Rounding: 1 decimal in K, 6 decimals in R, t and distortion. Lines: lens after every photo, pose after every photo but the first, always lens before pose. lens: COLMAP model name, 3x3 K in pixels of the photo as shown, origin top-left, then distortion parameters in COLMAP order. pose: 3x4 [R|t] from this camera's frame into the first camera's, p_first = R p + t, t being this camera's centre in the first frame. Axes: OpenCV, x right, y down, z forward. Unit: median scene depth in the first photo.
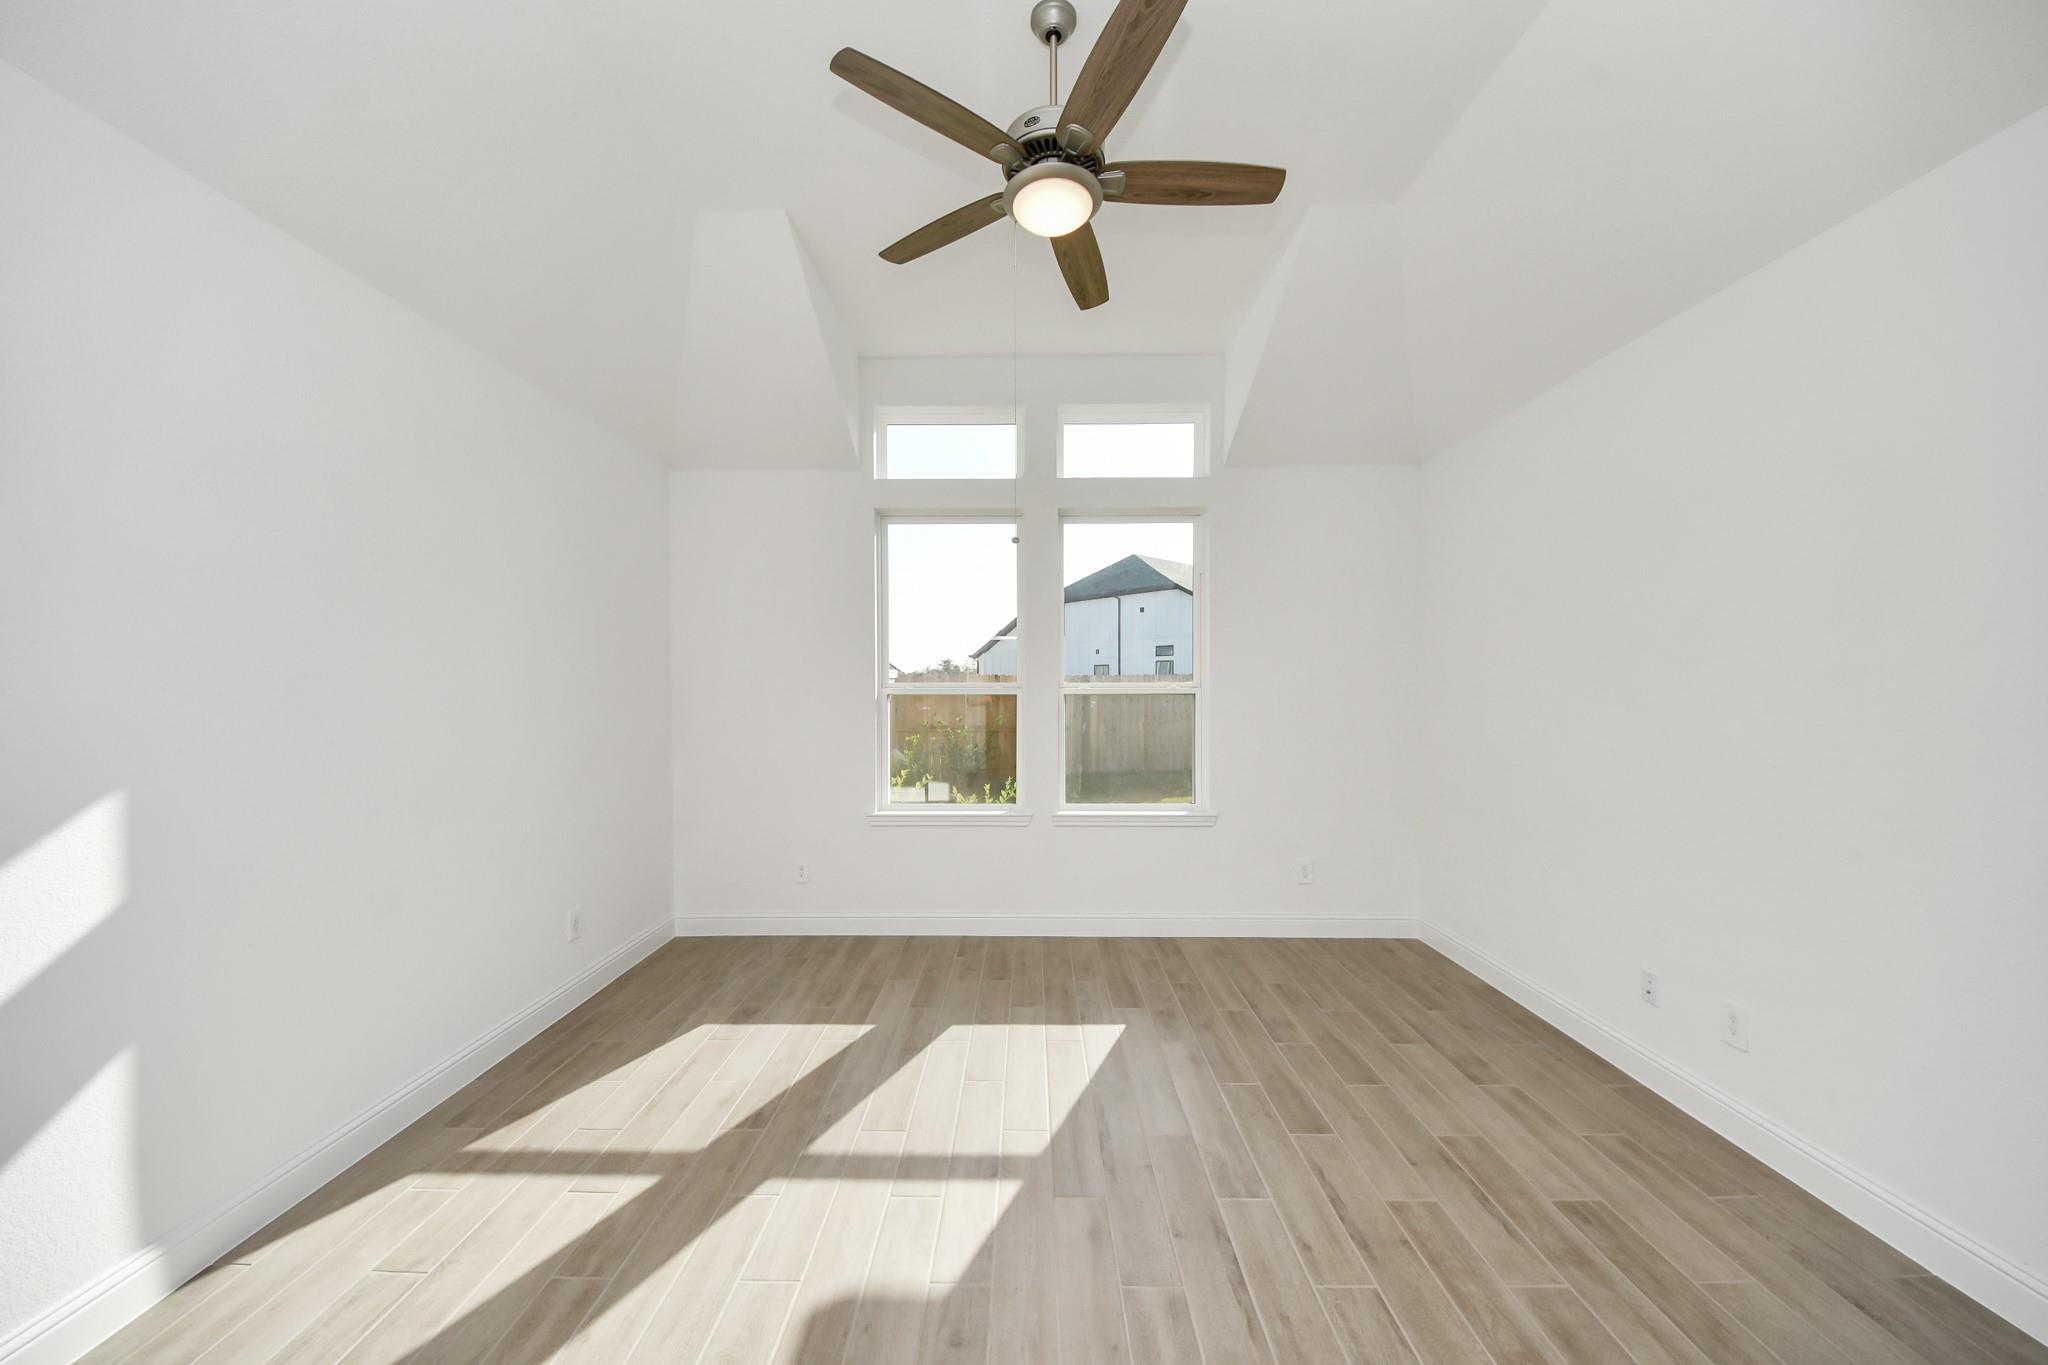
lens RADIAL K [[737.2, 0, 1044.0], [0, 737.2, 684.2], [0, 0, 1]] dist [0.011079, -0.009124]
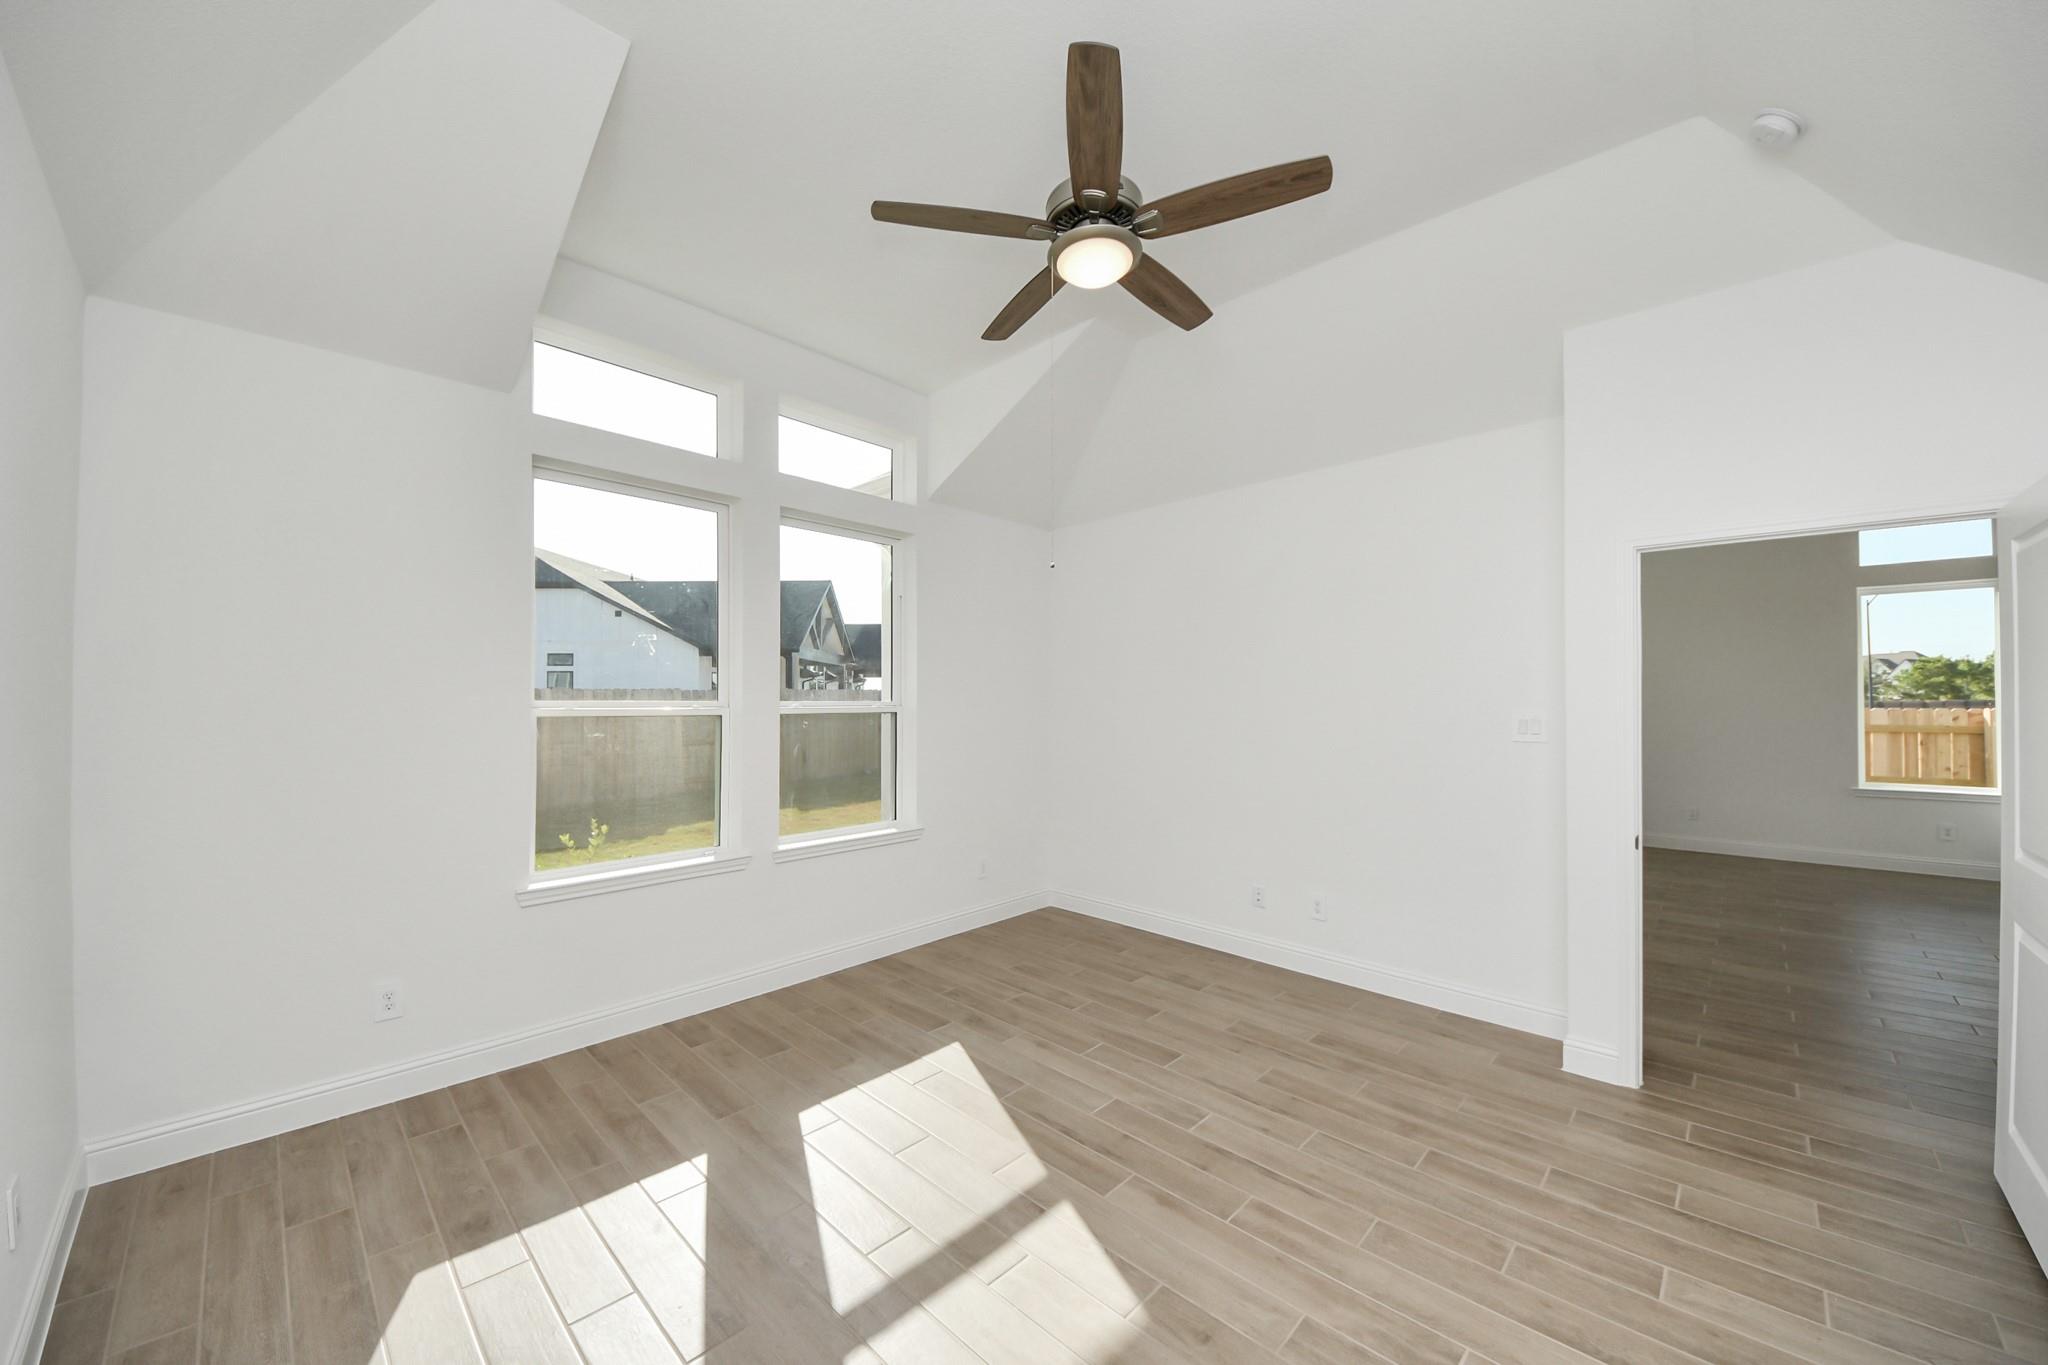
lens RADIAL K [[737.2, 0, 1004.5], [0, 737.2, 680.7], [0, 0, 1]] dist [0.011079, -0.009124]
pose [[0.705251, 0.010219, 0.708884, -0.553129], [0.004884, 0.999802, -0.019272, -0.012497], [-0.708941, 0.017054, 0.705062, 0.229398]]
